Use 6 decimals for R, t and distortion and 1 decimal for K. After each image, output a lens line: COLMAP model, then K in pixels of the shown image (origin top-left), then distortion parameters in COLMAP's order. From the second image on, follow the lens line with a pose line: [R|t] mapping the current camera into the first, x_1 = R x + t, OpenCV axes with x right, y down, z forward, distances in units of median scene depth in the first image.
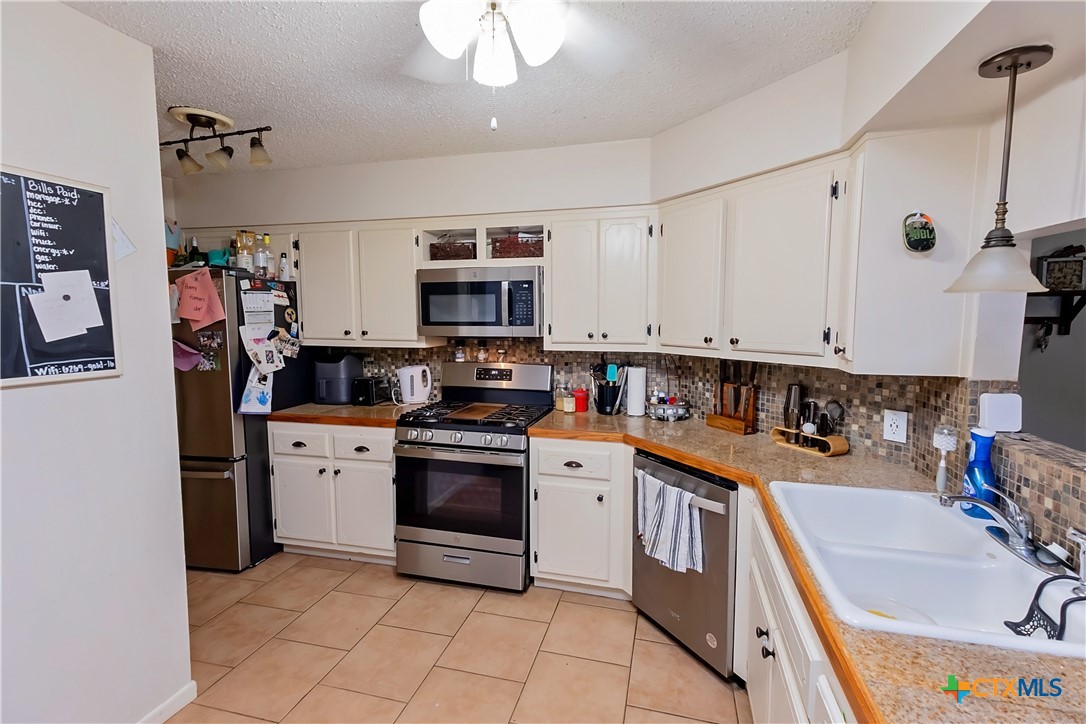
lens RADIAL K [[502.8, 0, 543.0], [0, 502.8, 362.0], [0, 0, 1]] dist [0.024668, -0.000116]
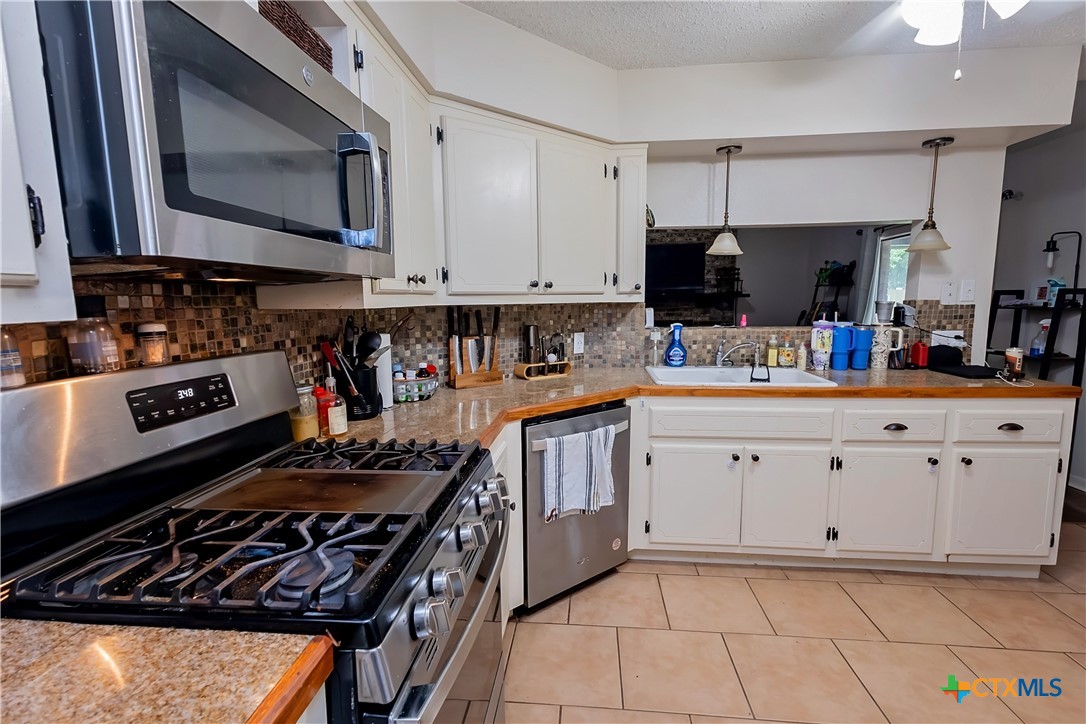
lens RADIAL K [[502.8, 0, 543.0], [0, 502.8, 362.0], [0, 0, 1]] dist [0.024668, -0.000116]
pose [[-0.171848, -0.122479, 0.977480, -0.534685], [0.098034, 0.985190, 0.140680, -0.026467], [-0.980234, 0.120001, -0.157295, 0.980389]]
